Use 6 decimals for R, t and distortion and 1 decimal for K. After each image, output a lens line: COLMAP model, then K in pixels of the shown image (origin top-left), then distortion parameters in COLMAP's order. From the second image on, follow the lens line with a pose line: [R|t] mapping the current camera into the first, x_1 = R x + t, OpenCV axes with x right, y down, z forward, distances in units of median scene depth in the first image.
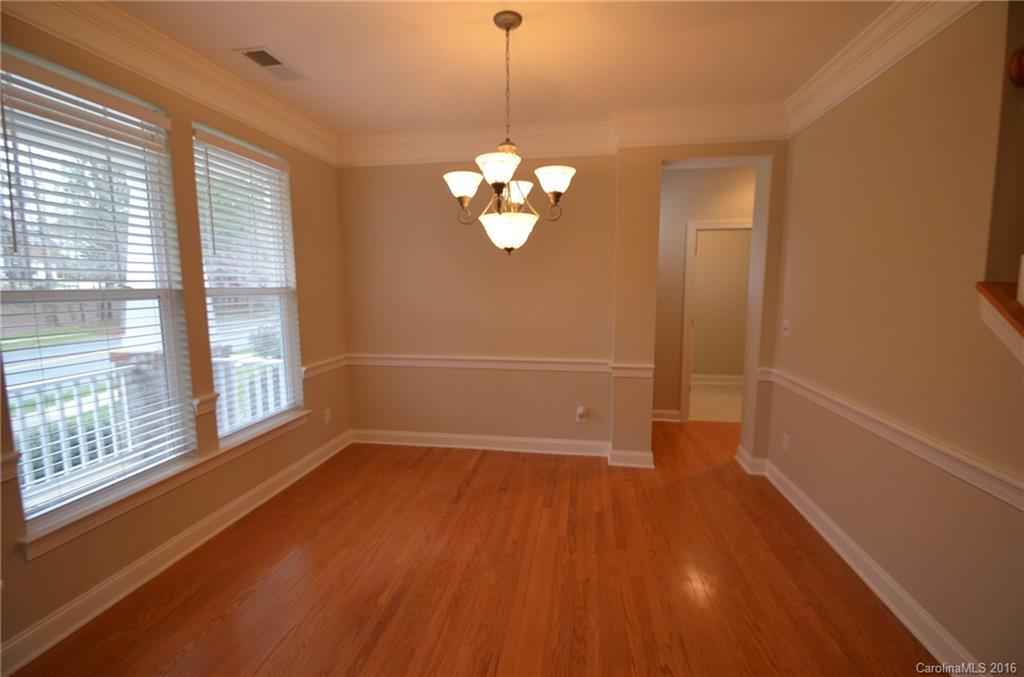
lens RADIAL K [[447.0, 0, 512.6], [0, 447.0, 341.2], [0, 0, 1]] dist [-0.015371, -0.001781]
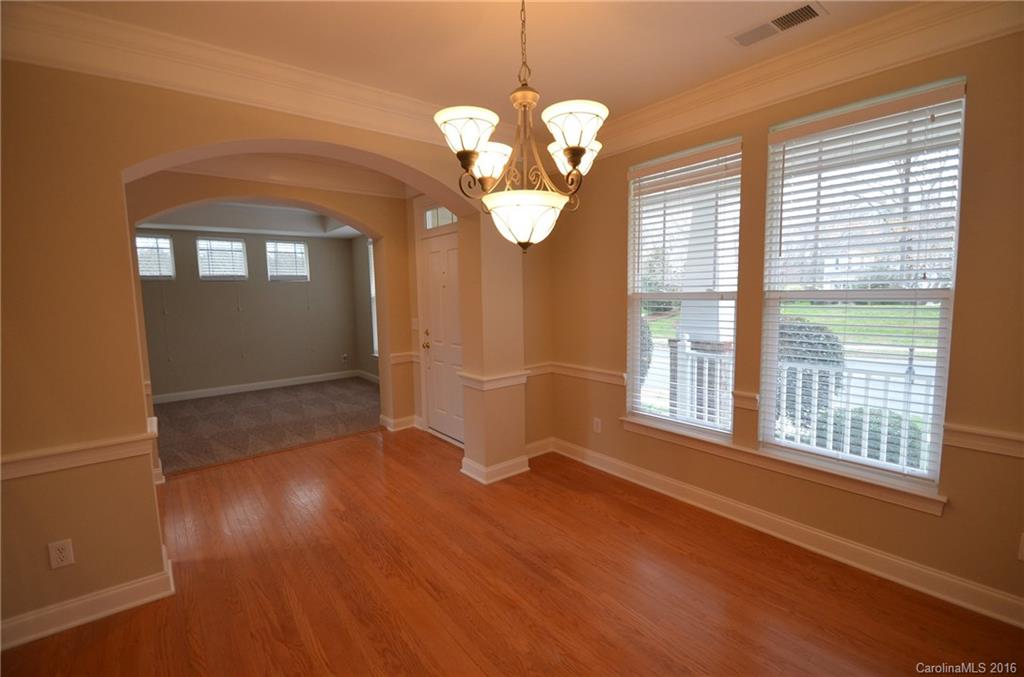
lens RADIAL K [[447.0, 0, 517.0], [0, 447.0, 341.0], [0, 0, 1]] dist [-0.015371, -0.001781]
pose [[-0.673381, 0.098253, -0.732738, 0.504298], [-0.068263, 0.978632, 0.193958, -0.188792], [0.736137, 0.180626, -0.652285, 1.431141]]
